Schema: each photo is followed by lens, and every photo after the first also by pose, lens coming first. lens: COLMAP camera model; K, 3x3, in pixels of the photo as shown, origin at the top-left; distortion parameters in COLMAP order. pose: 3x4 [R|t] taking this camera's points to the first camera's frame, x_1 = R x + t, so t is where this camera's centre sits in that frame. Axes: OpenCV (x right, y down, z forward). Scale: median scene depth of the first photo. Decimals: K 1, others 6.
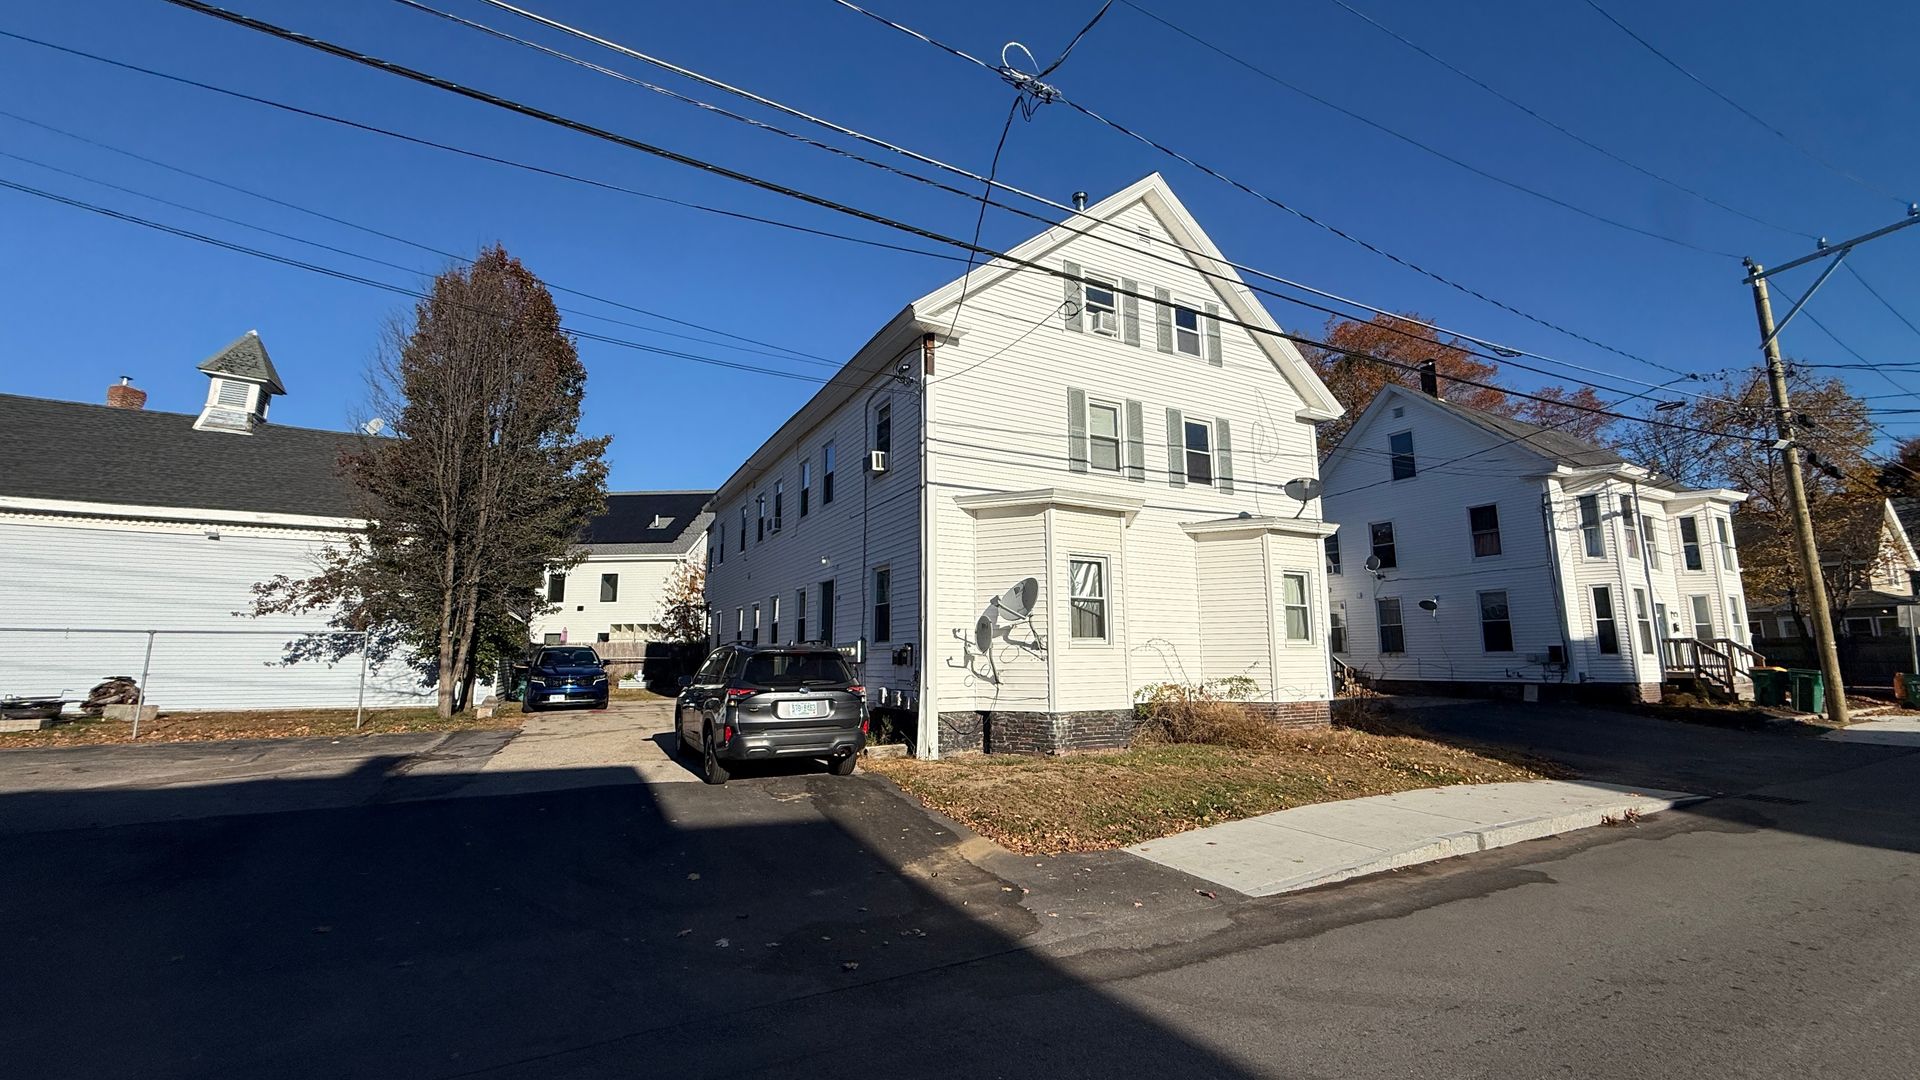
lens RADIAL K [[756.8, 0, 955.3], [0, 756.8, 554.2], [0, 0, 1]] dist [-0.001443, -0.000097]
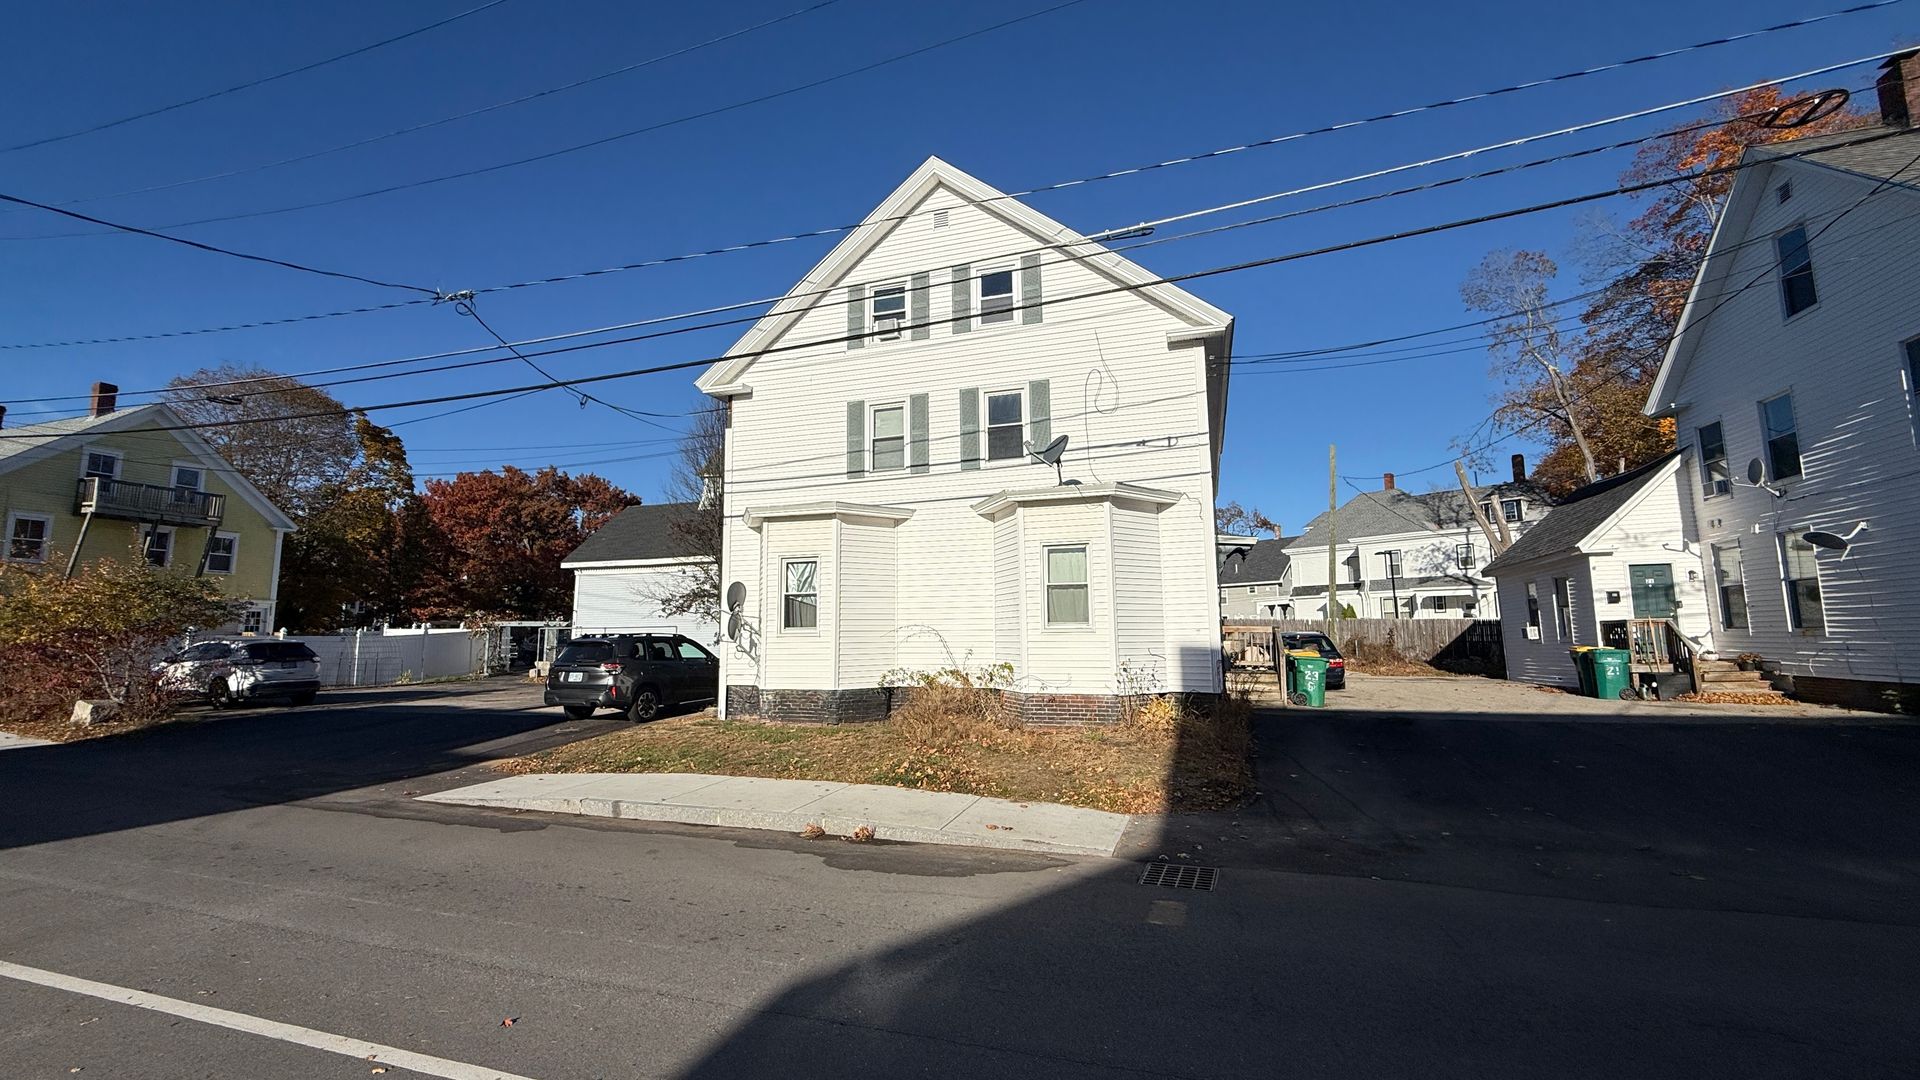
lens RADIAL K [[756.8, 0, 955.3], [0, 756.8, 554.2], [0, 0, 1]] dist [-0.001443, -0.000097]
pose [[0.685957, -0.080457, -0.723180, 1.025766], [0.105107, 0.994401, -0.010934, 0.030562], [0.720010, -0.068511, 0.690573, 0.320297]]
